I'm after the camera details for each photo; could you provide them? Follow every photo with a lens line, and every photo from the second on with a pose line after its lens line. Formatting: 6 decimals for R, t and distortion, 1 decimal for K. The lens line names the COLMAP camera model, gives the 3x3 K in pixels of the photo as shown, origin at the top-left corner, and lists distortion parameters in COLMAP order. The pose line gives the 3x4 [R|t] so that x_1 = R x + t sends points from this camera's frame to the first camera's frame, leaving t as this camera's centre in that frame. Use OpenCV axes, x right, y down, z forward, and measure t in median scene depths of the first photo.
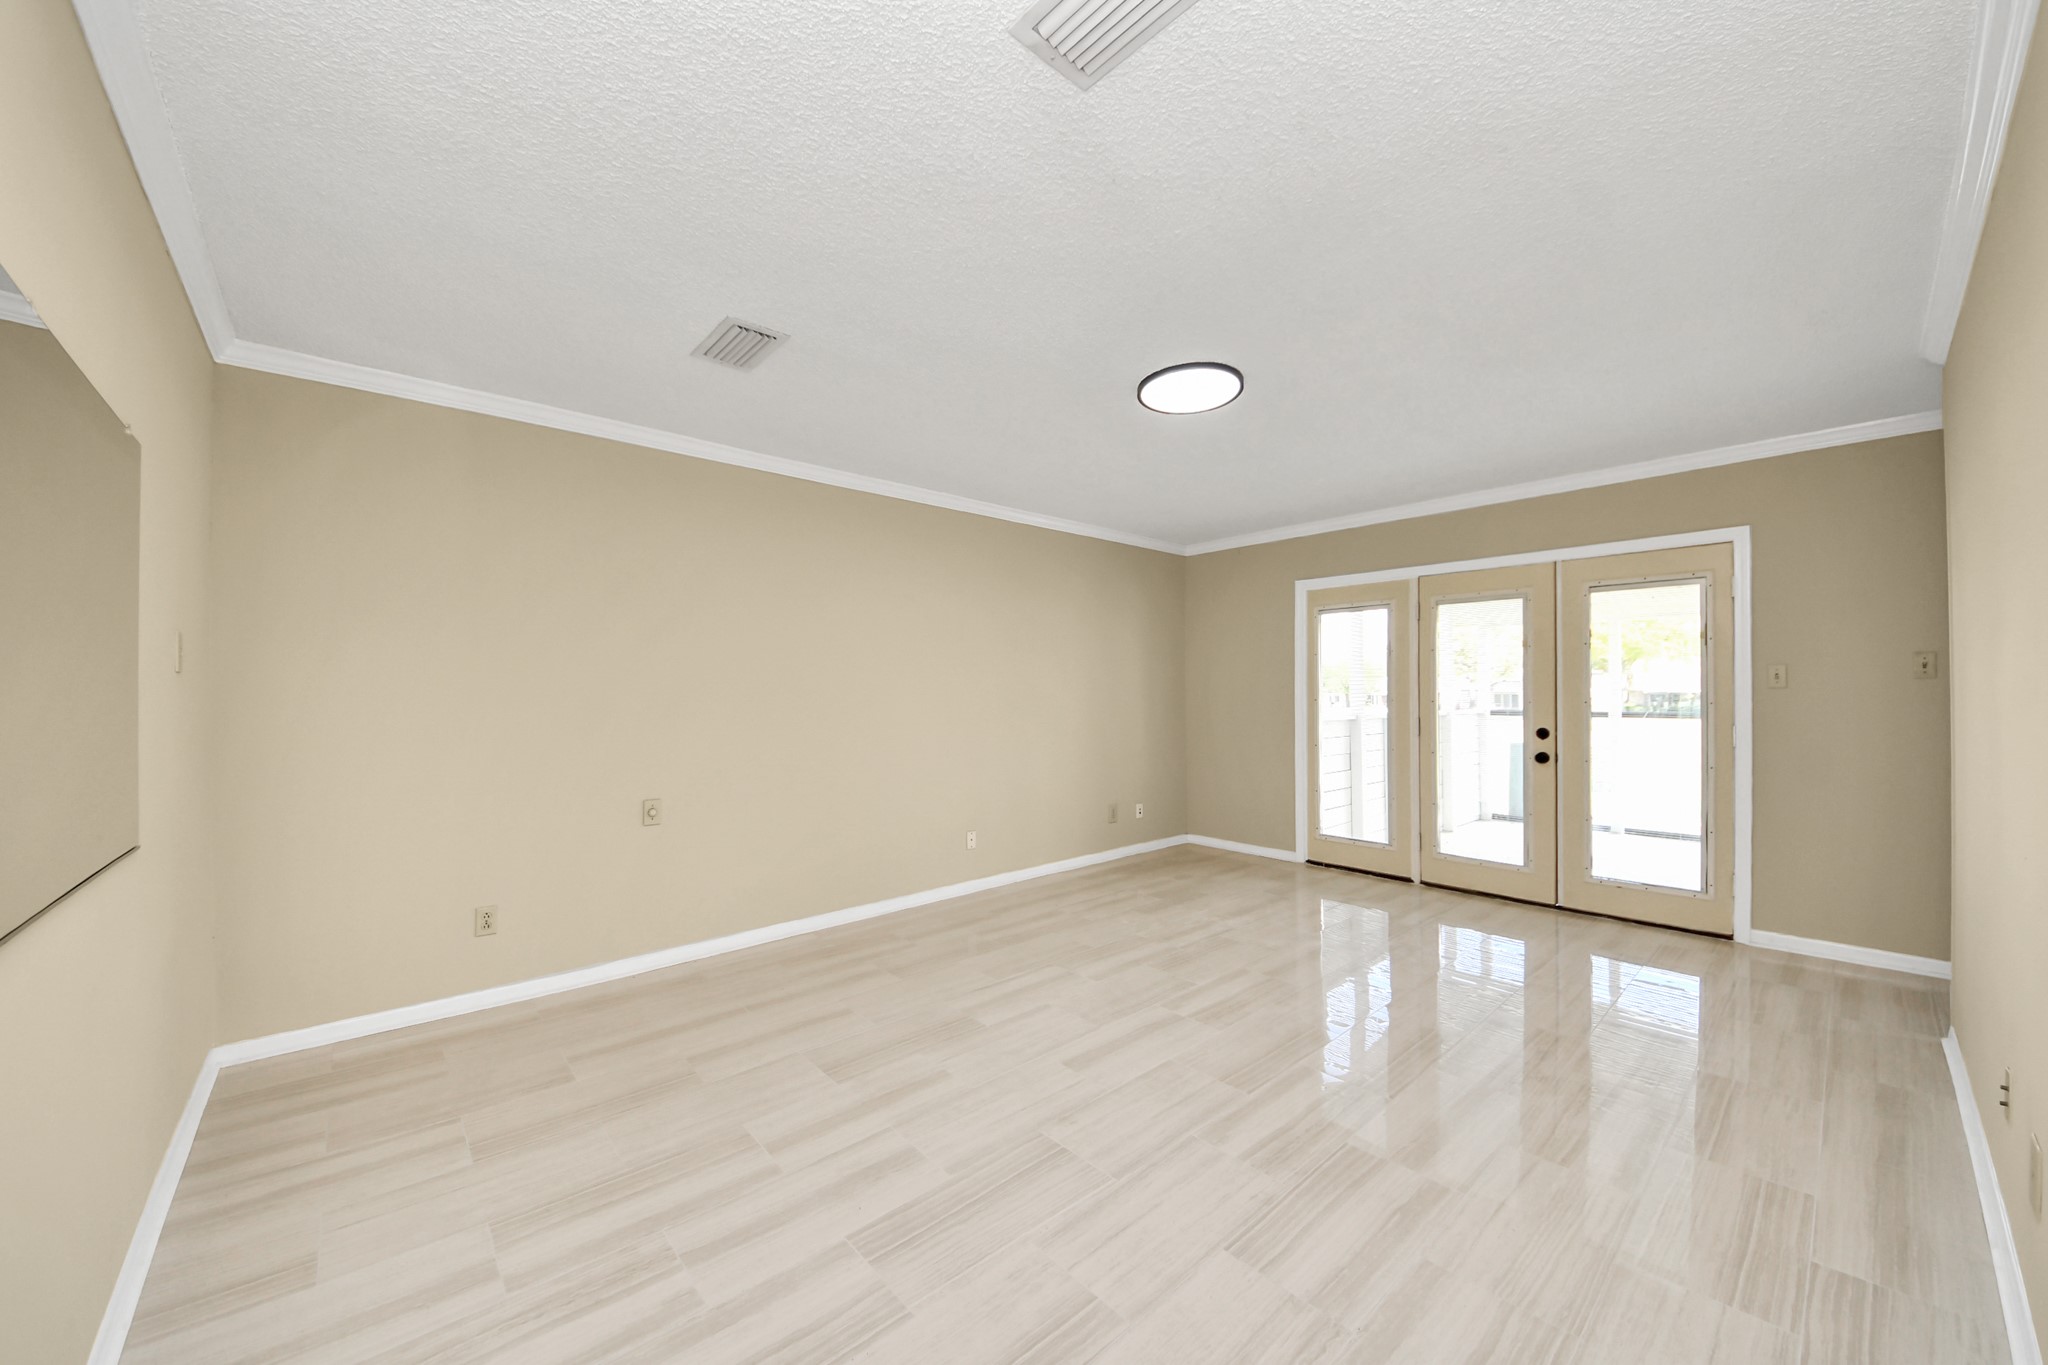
lens RADIAL K [[761.8, 0, 1013.7], [0, 761.8, 685.6], [0, 0, 1]] dist [0.050667, -0.036434]
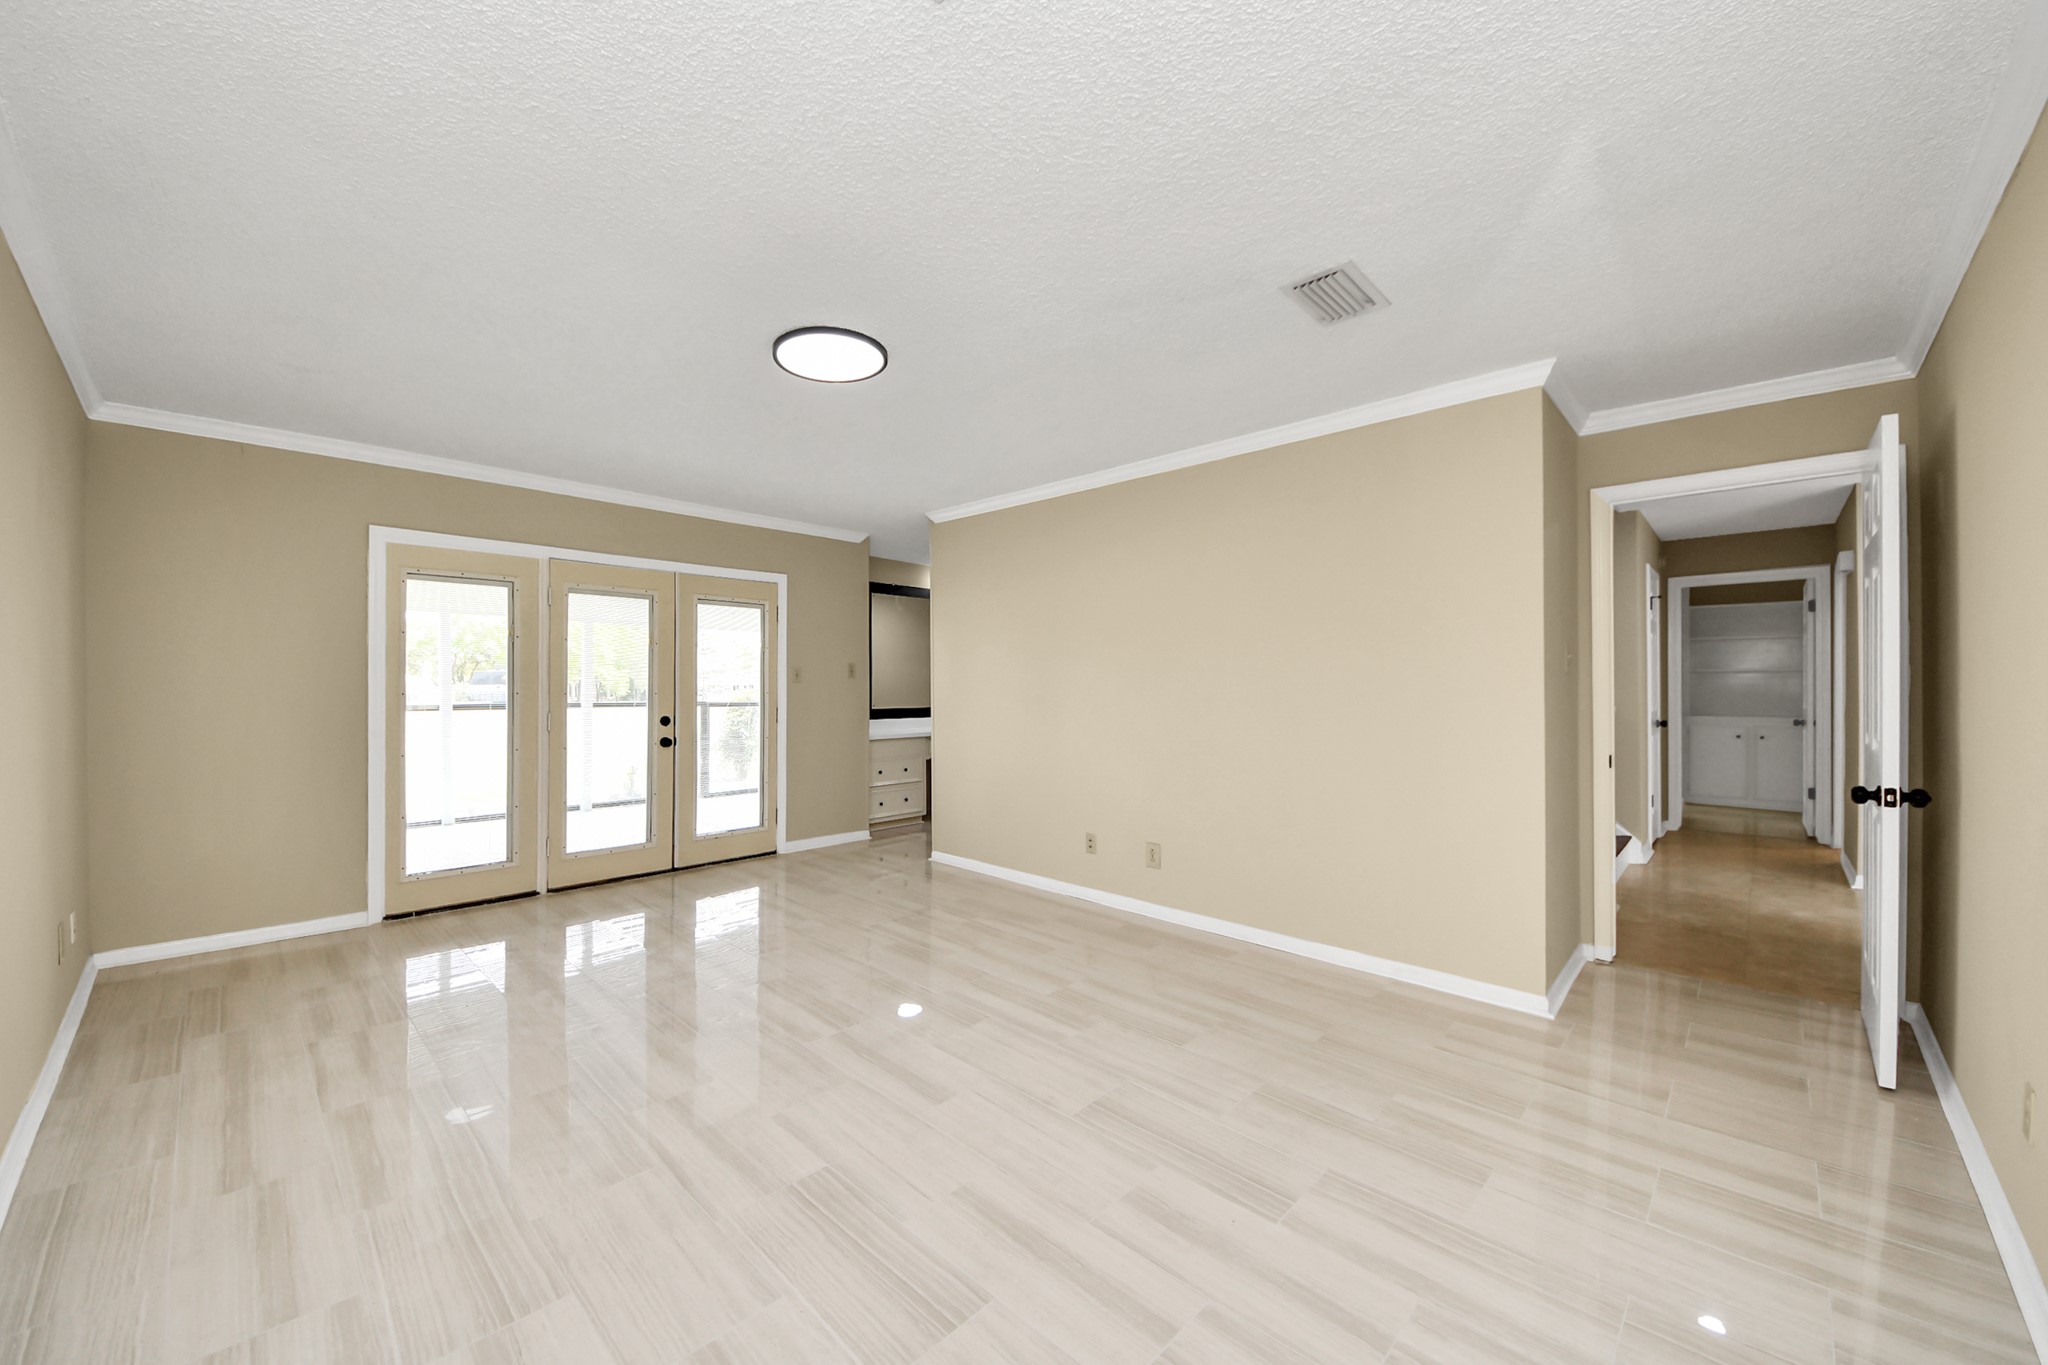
lens RADIAL K [[761.8, 0, 1013.7], [0, 761.8, 685.6], [0, 0, 1]] dist [0.050667, -0.036434]
pose [[-0.096979, 0.002898, 0.995282, -0.495944], [-0.011145, 0.999930, -0.003997, 0.008272], [-0.995224, -0.011480, -0.096940, 0.602396]]
